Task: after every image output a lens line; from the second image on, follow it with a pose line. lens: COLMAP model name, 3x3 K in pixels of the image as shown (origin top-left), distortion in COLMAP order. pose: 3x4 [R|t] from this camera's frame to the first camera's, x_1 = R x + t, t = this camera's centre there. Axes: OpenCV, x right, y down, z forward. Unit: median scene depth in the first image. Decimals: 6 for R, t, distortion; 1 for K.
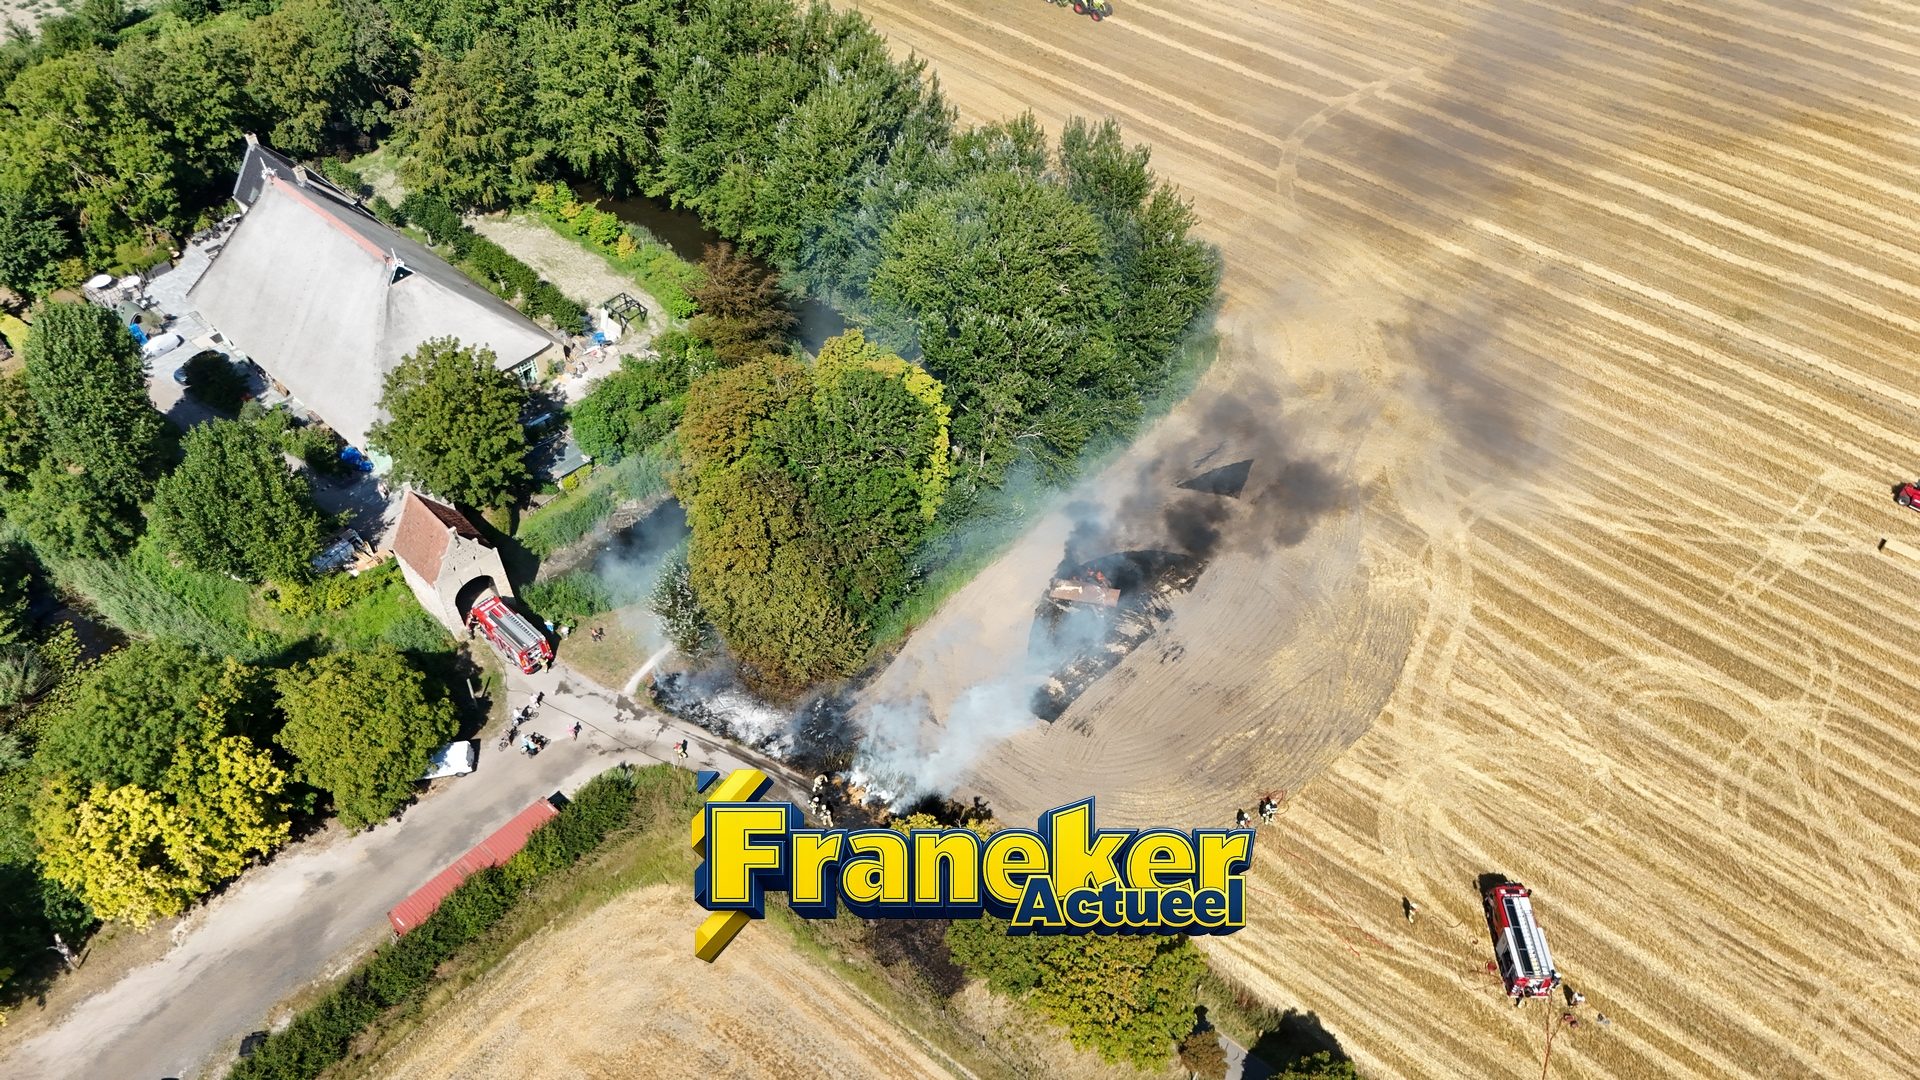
lens RADIAL K [[1413.8, 0, 960.0], [0, 1413.8, 540.0], [0, 0, 1]] dist [0.062331, -0.068362]
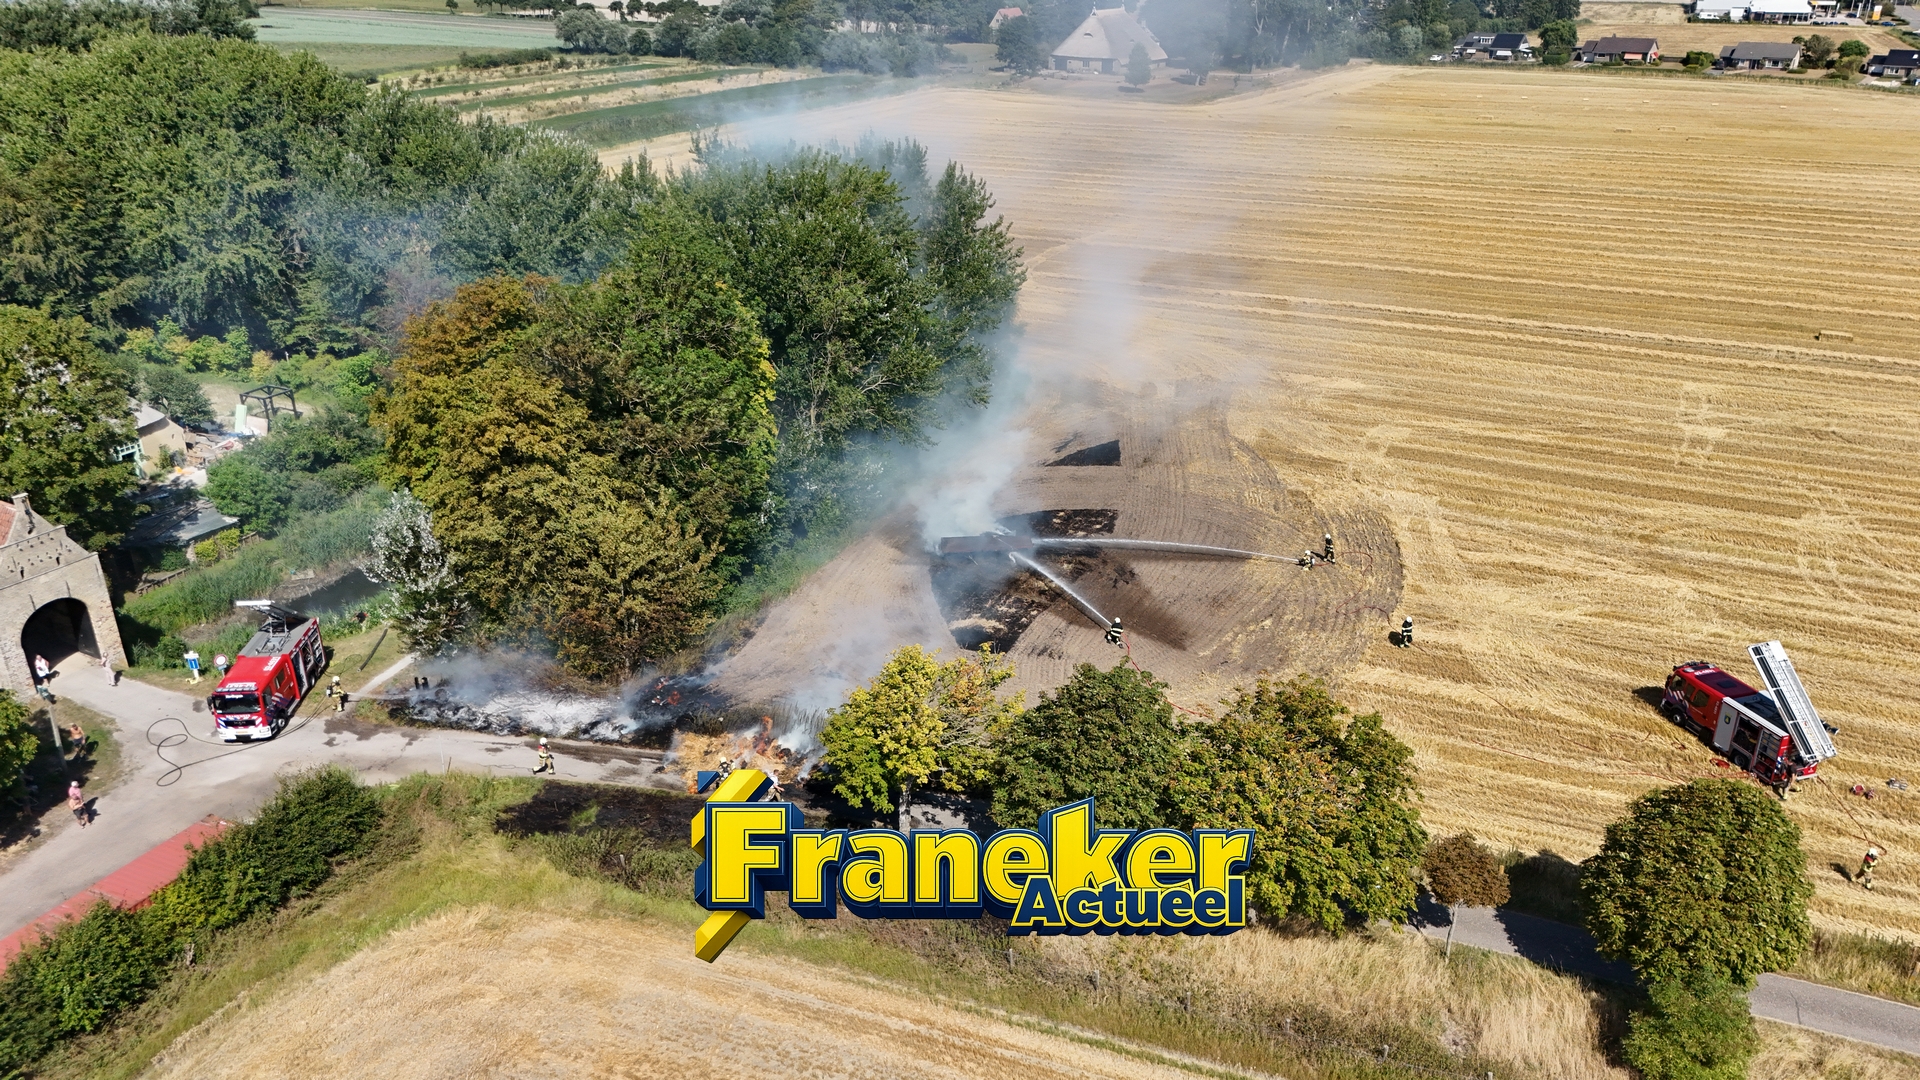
lens RADIAL K [[1409.0, 0, 960.0], [0, 1409.0, 540.0], [0, 0, 1]] dist [0.070044, -0.067876]
pose [[0.952722, -0.115345, 0.281099, -0.145778], [0.209402, 0.919609, -0.332372, 0.306764], [-0.220163, 0.375521, 0.900285, 0.358764]]
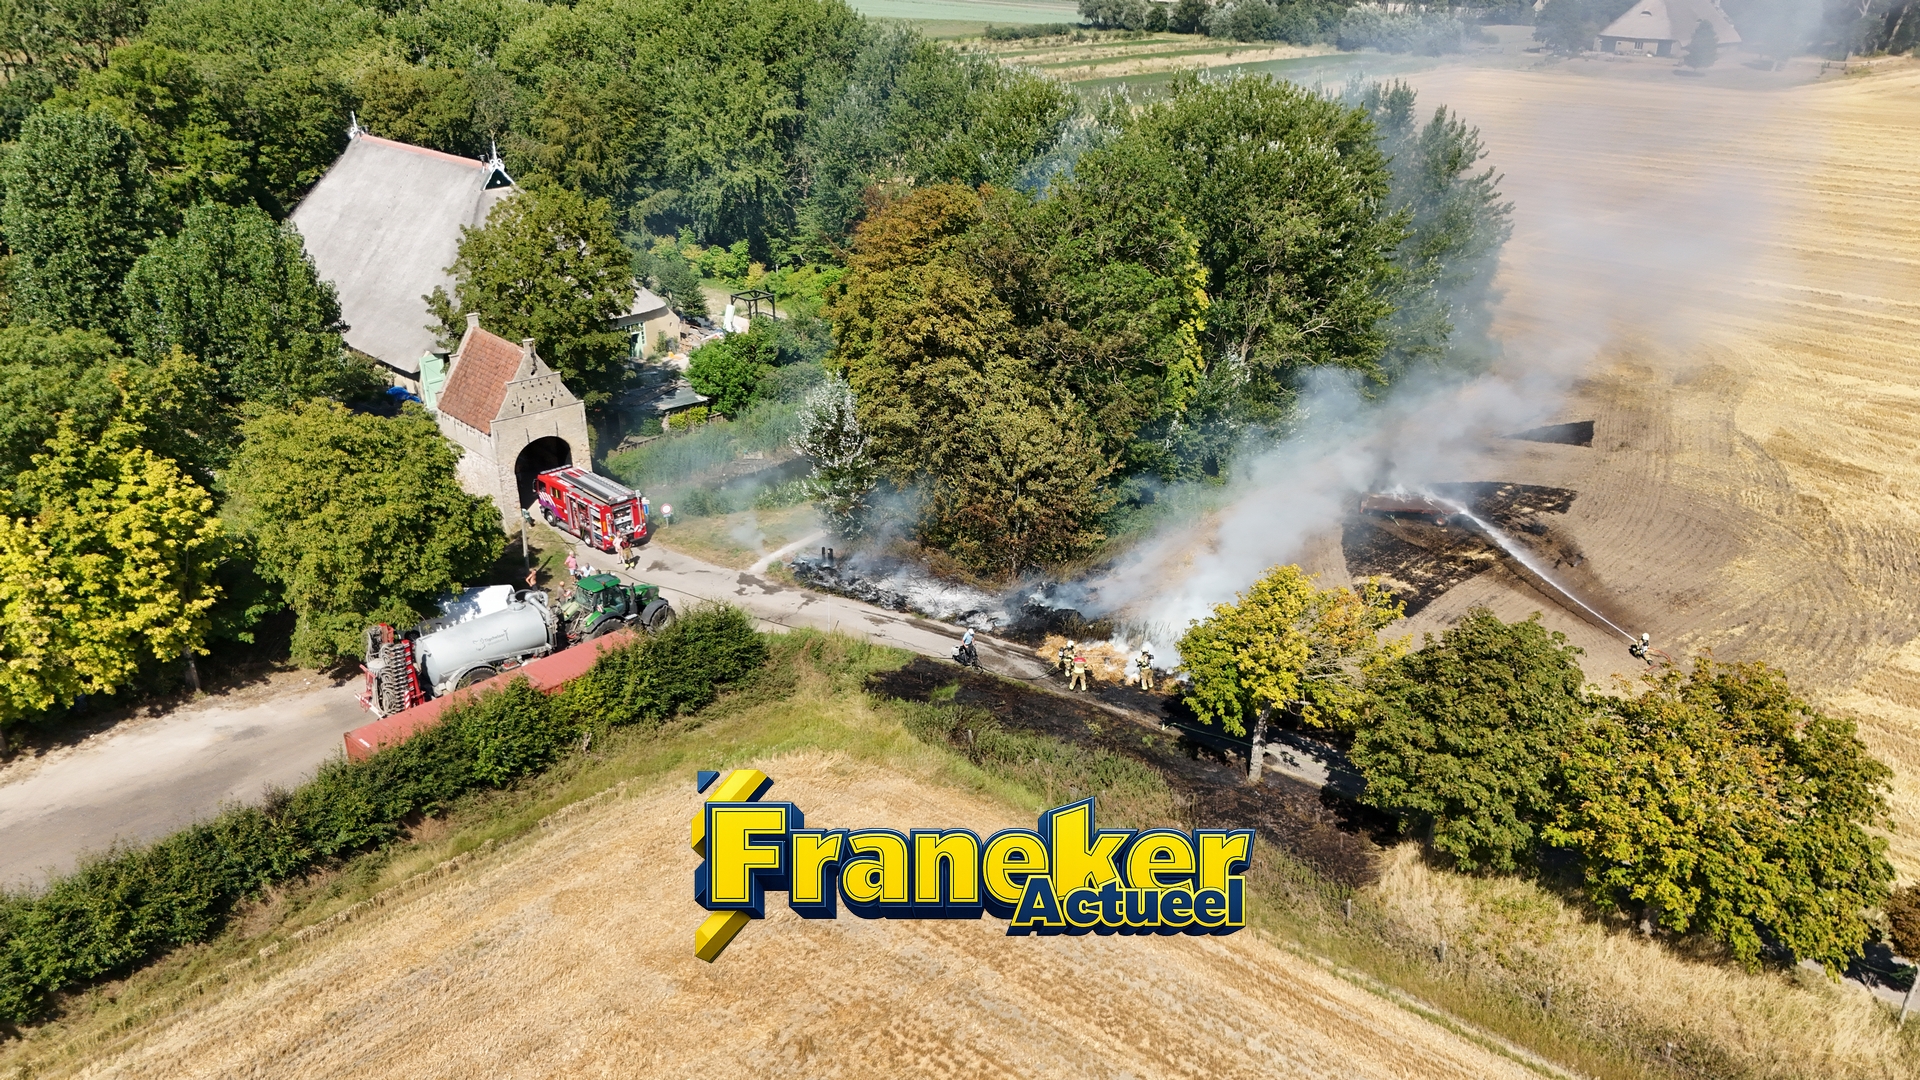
lens RADIAL K [[1409.0, 0, 960.0], [0, 1409.0, 540.0], [0, 0, 1]] dist [0.070044, -0.067876]
pose [[0.999317, 0.018344, -0.032080, -0.118826], [-0.028596, 0.933713, -0.356879, 0.334949], [0.023407, 0.357552, 0.933600, 0.385036]]
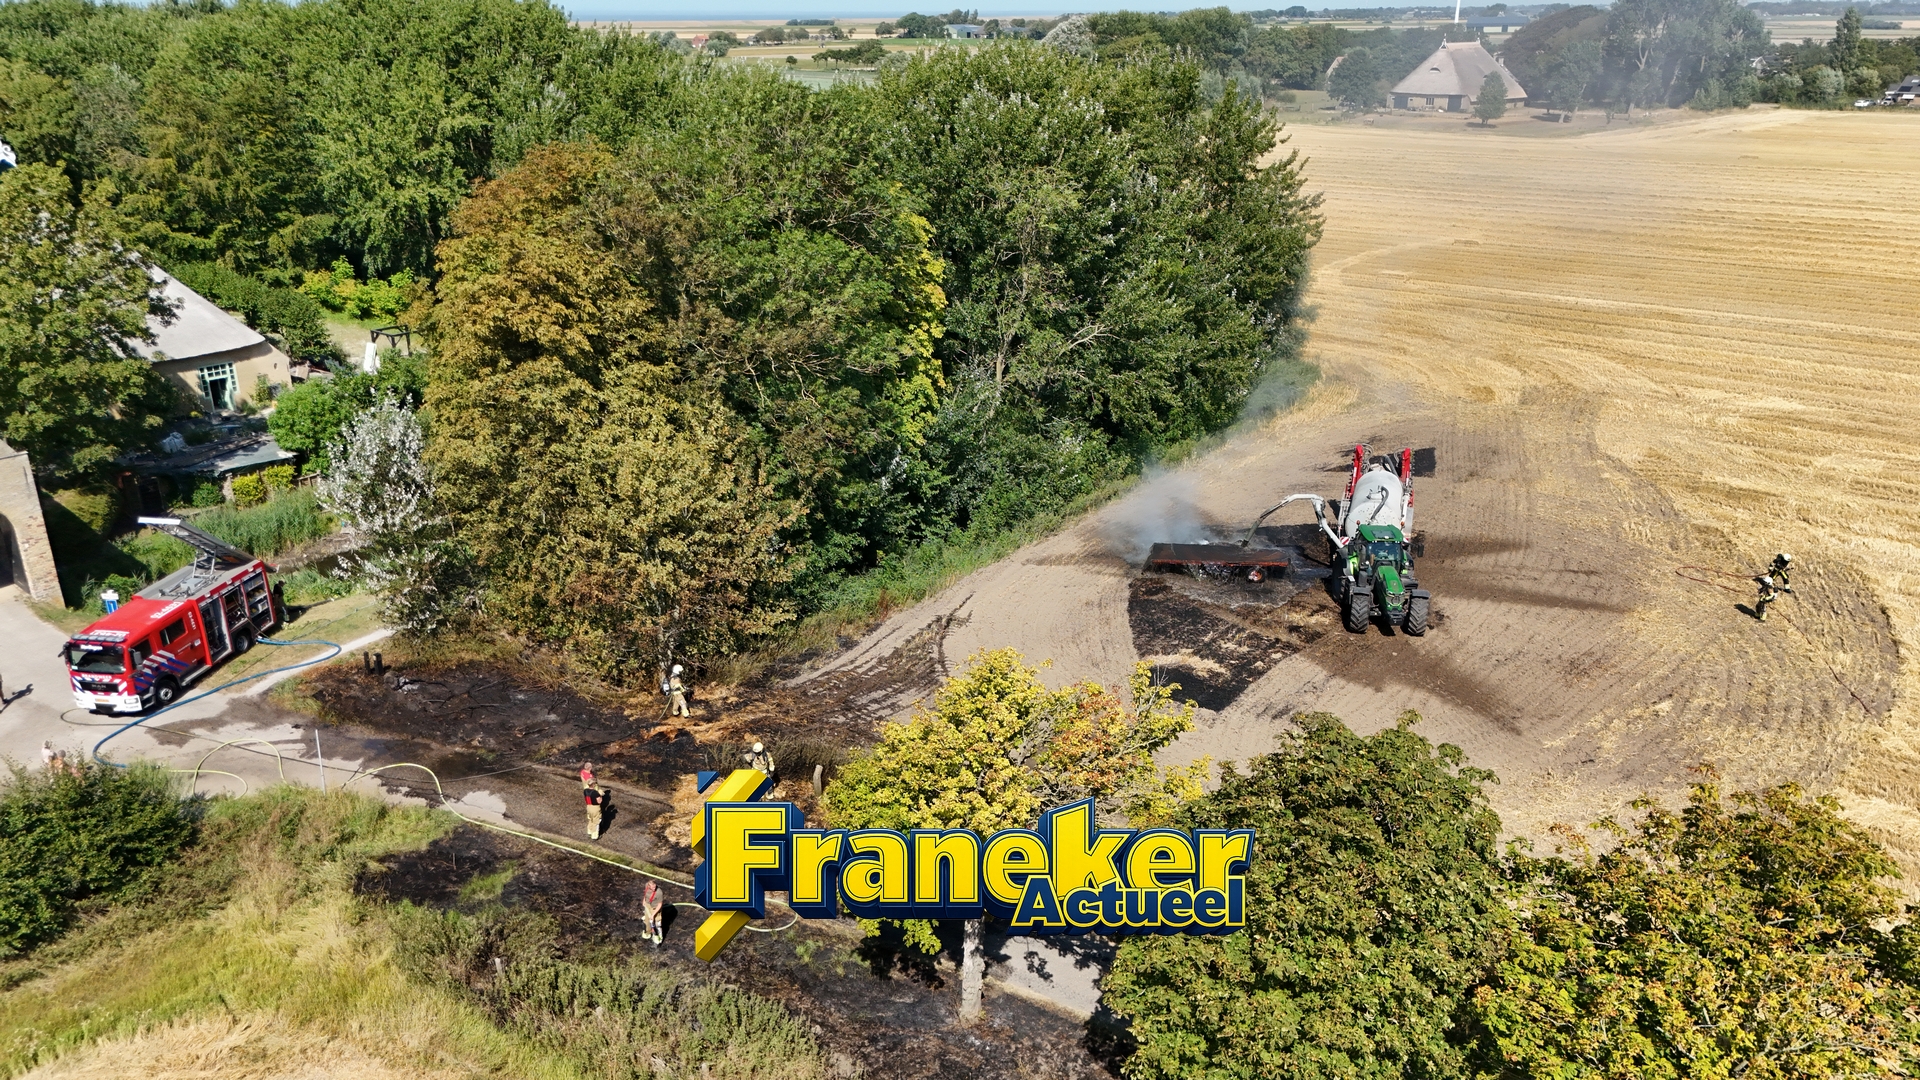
lens RADIAL K [[1409.0, 0, 960.0], [0, 1409.0, 540.0], [0, 0, 1]] dist [0.070044, -0.067876]
pose [[0.996588, -0.022782, 0.079327, -0.051280], [0.053476, 0.910342, -0.410387, 0.262339], [-0.062865, 0.413229, 0.908454, 0.578069]]
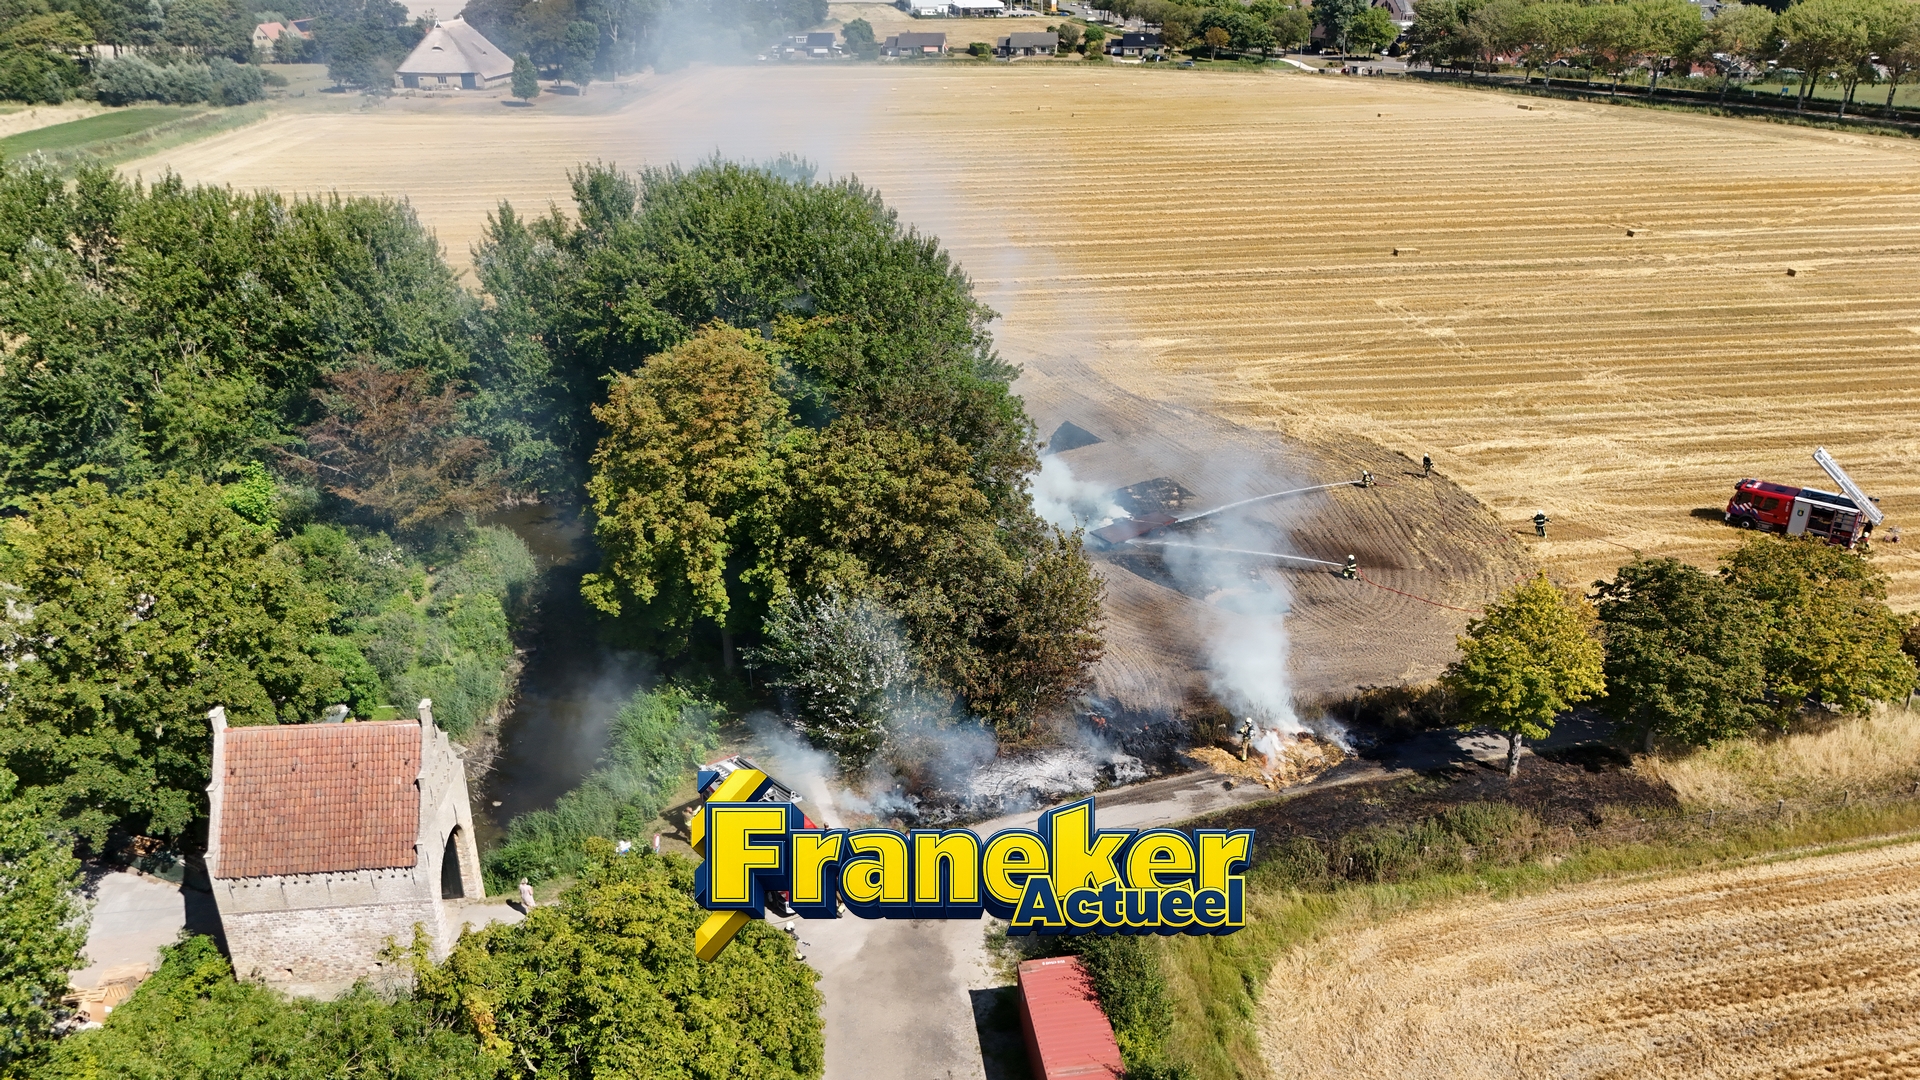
lens RADIAL K [[1409.0, 0, 960.0], [0, 1409.0, 540.0], [0, 0, 1]] dist [0.070044, -0.067876]
pose [[0.637395, -0.304041, 0.708015, -0.568347], [0.543752, 0.828524, -0.133725, 0.101553], [-0.545950, 0.470221, 0.693420, 0.568302]]
